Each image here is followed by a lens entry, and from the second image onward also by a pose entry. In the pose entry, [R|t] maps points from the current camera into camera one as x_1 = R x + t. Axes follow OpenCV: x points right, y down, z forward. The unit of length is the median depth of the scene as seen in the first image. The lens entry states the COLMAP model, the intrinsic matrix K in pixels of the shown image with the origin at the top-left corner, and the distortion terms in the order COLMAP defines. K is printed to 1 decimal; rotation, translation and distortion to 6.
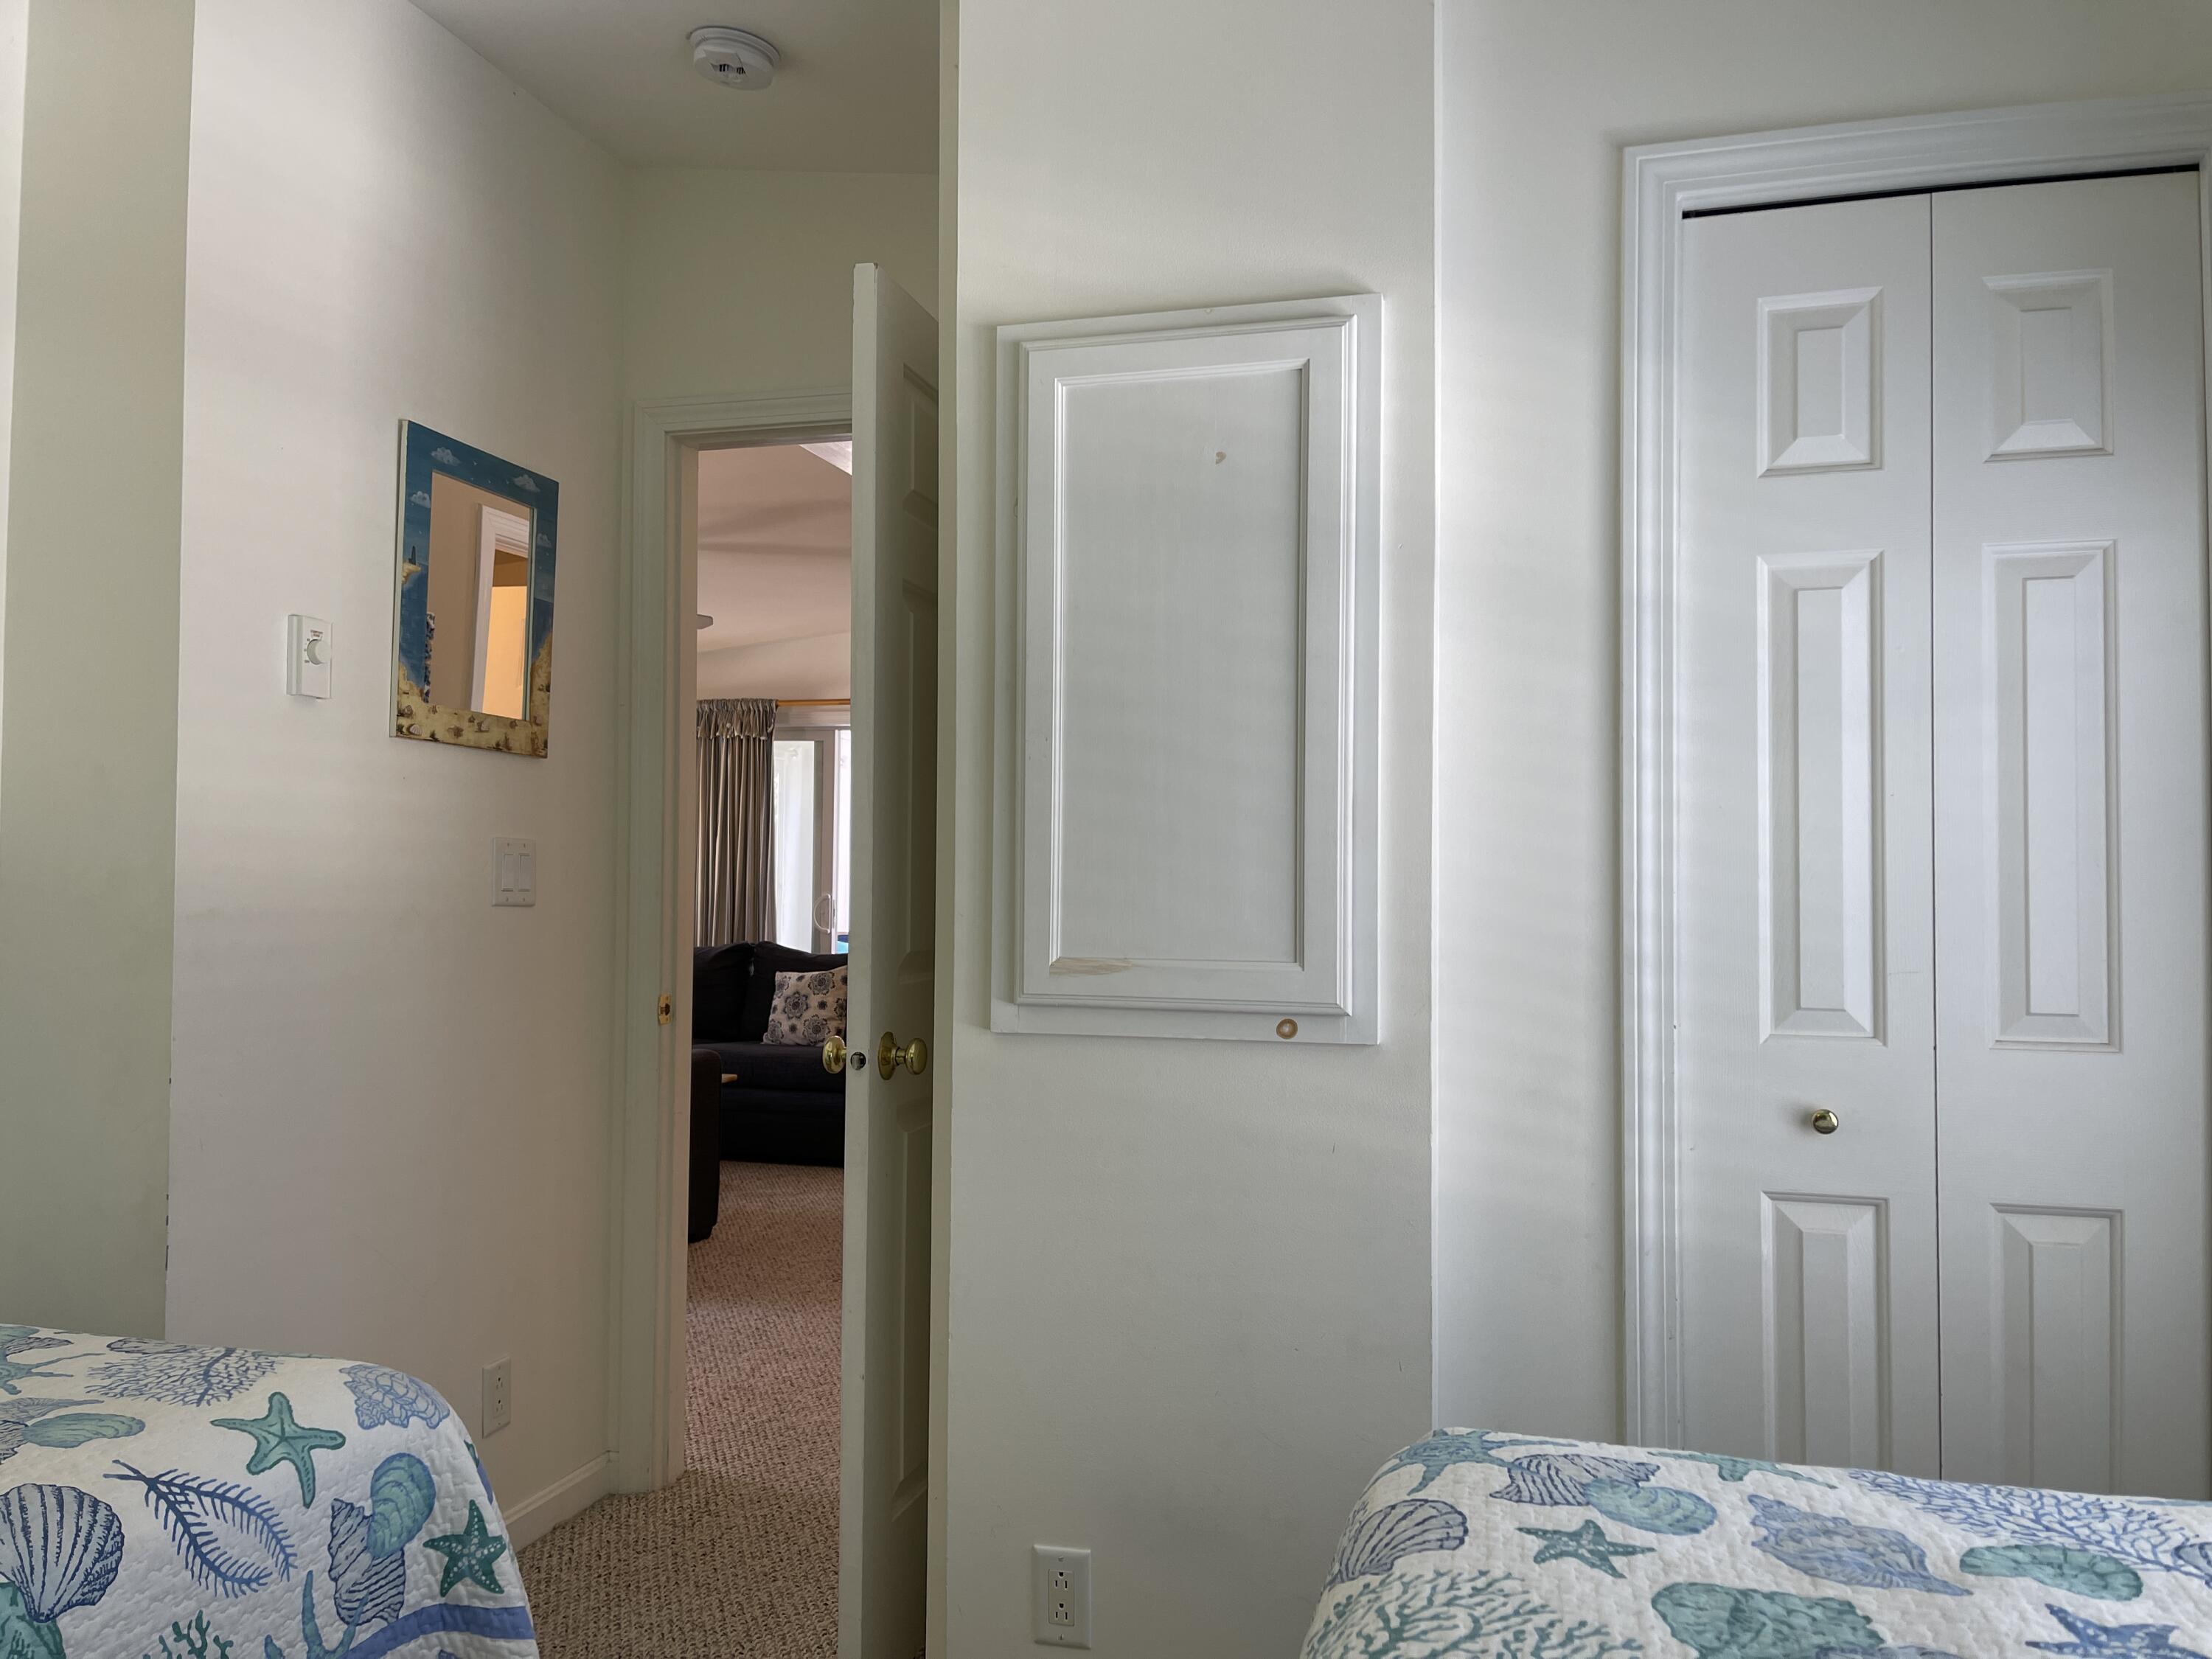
lens RADIAL K [[1655.4, 0, 1105.8], [0, 1655.4, 829.4], [0, 0, 1]] dist [0.034759, -0.057291]
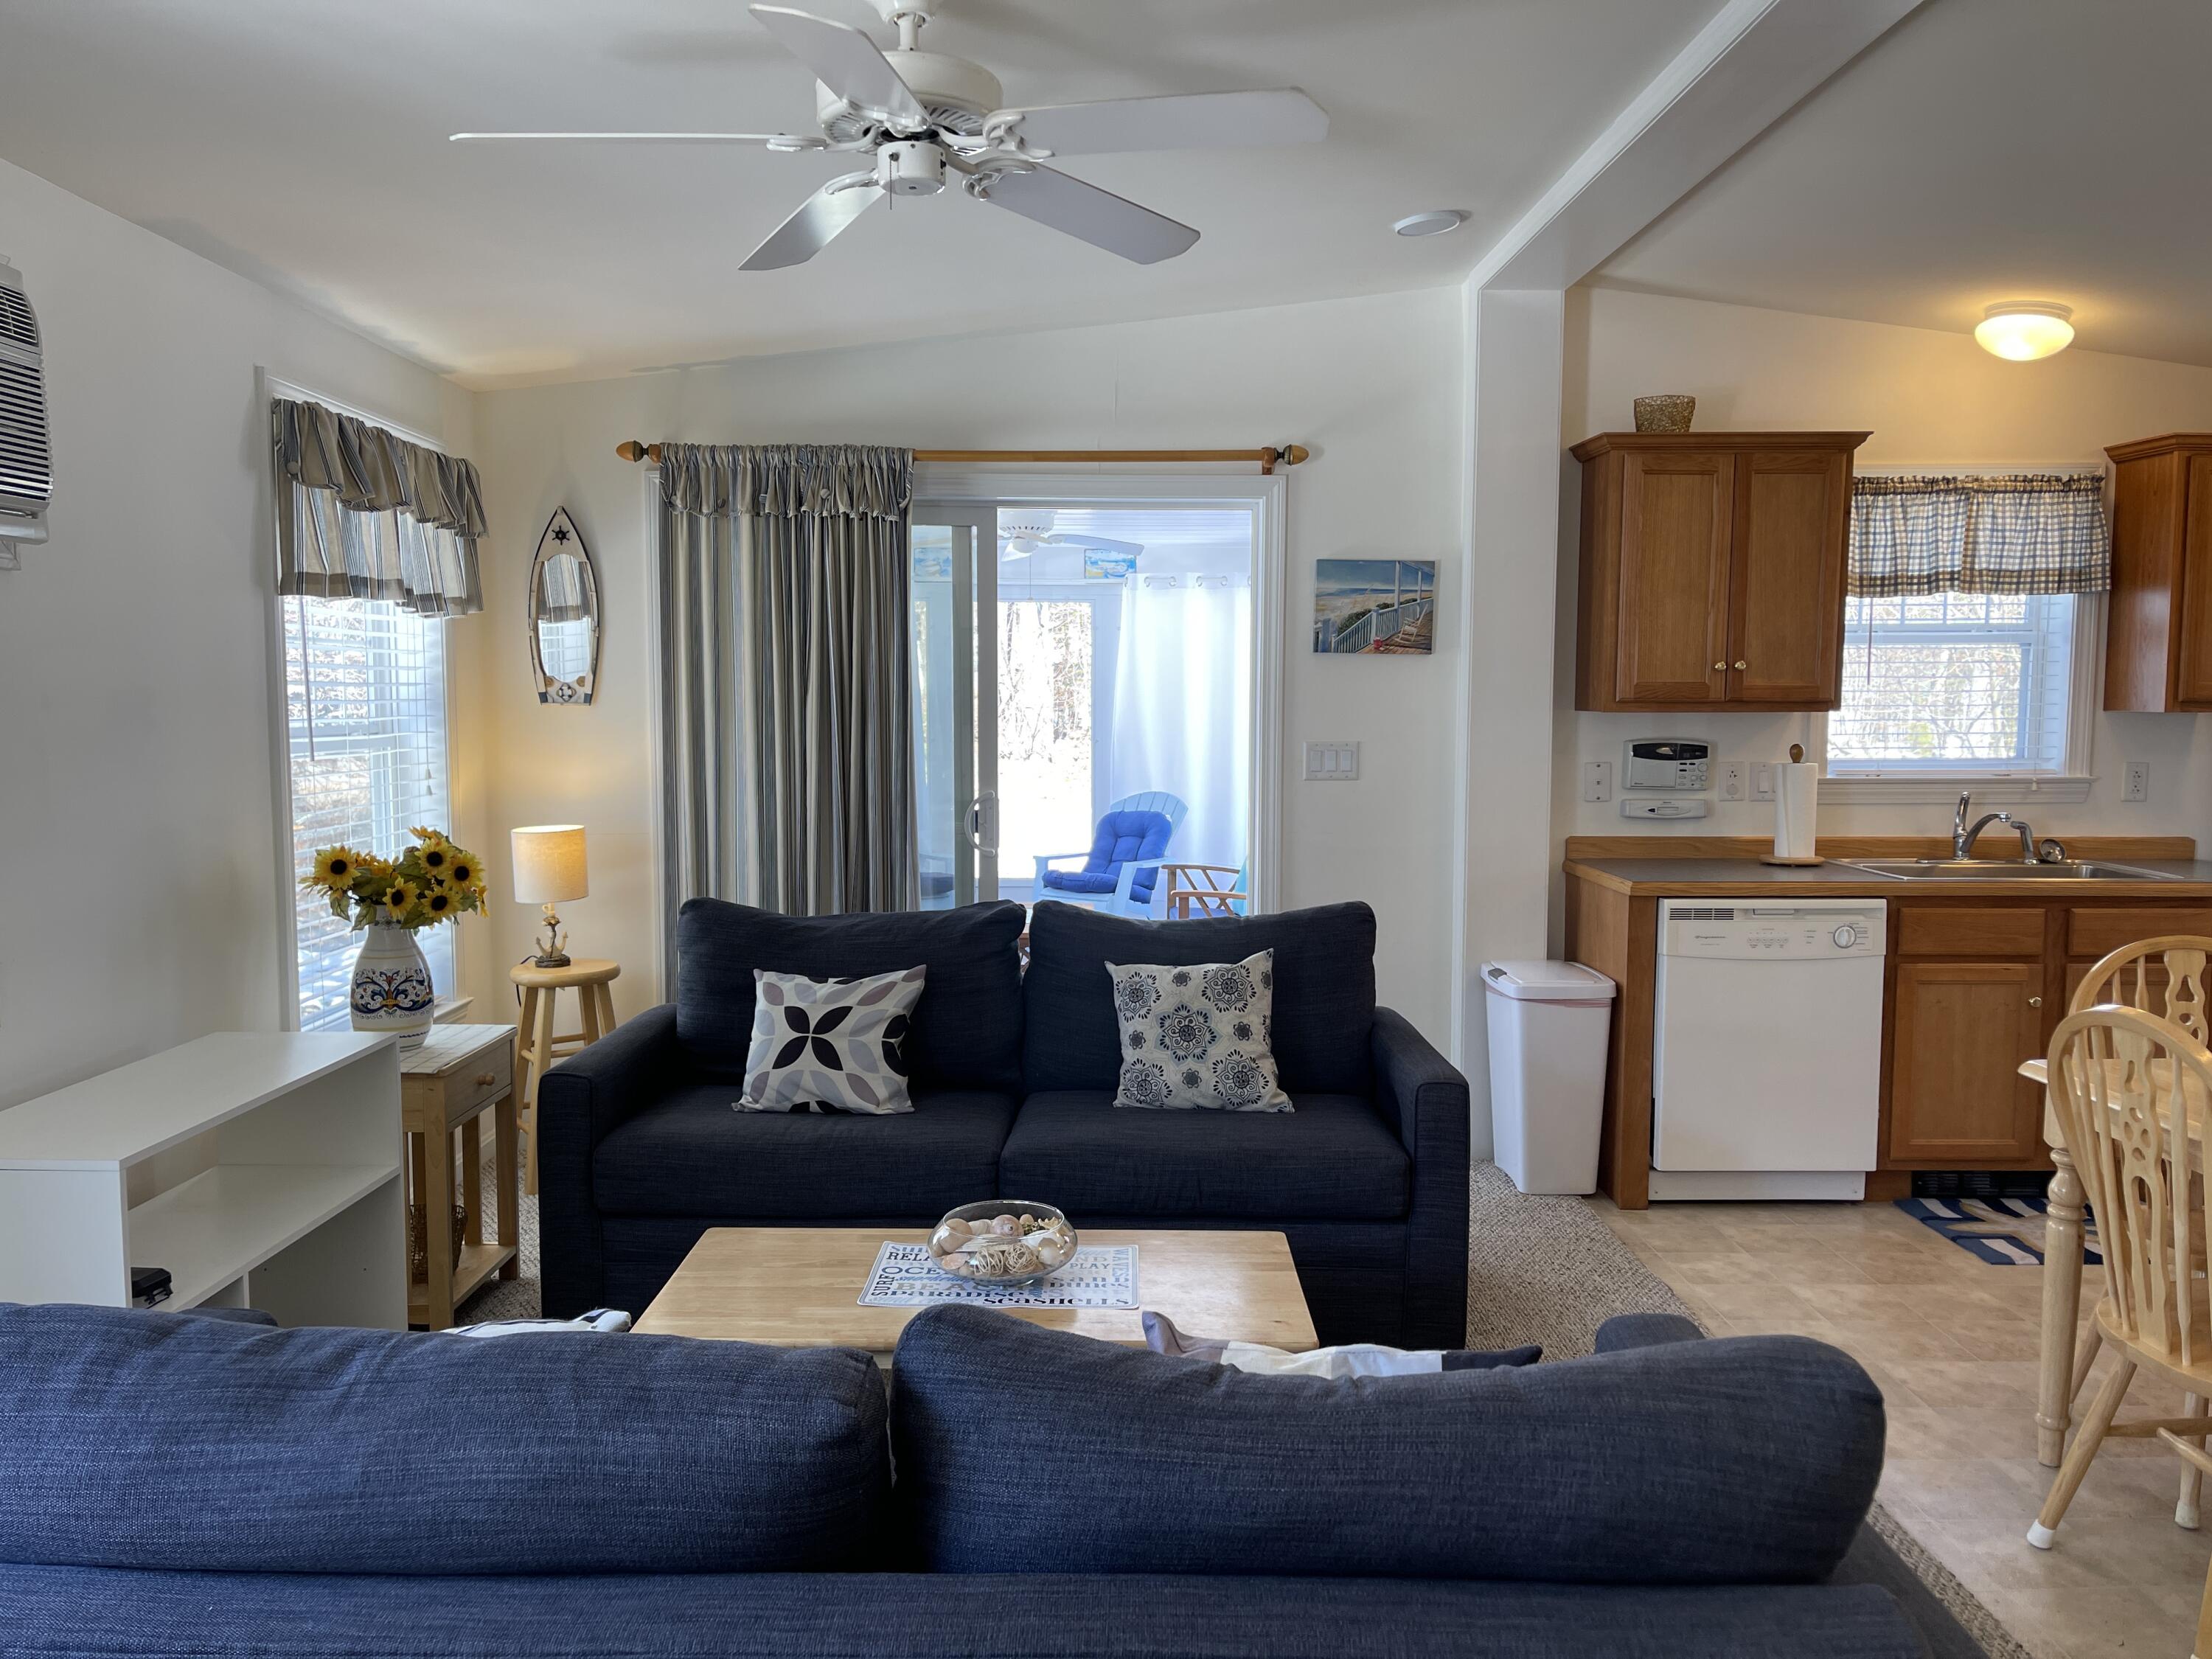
lens RADIAL K [[1655.4, 0, 1118.5], [0, 1655.4, 848.9], [0, 0, 1]] dist [0.034759, -0.057291]
pose [[0.960711, -0.033998, 0.275462, -0.345141], [-0.000787, 0.992132, 0.125197, -0.016866], [-0.277551, -0.120495, 0.953125, 0.507258]]
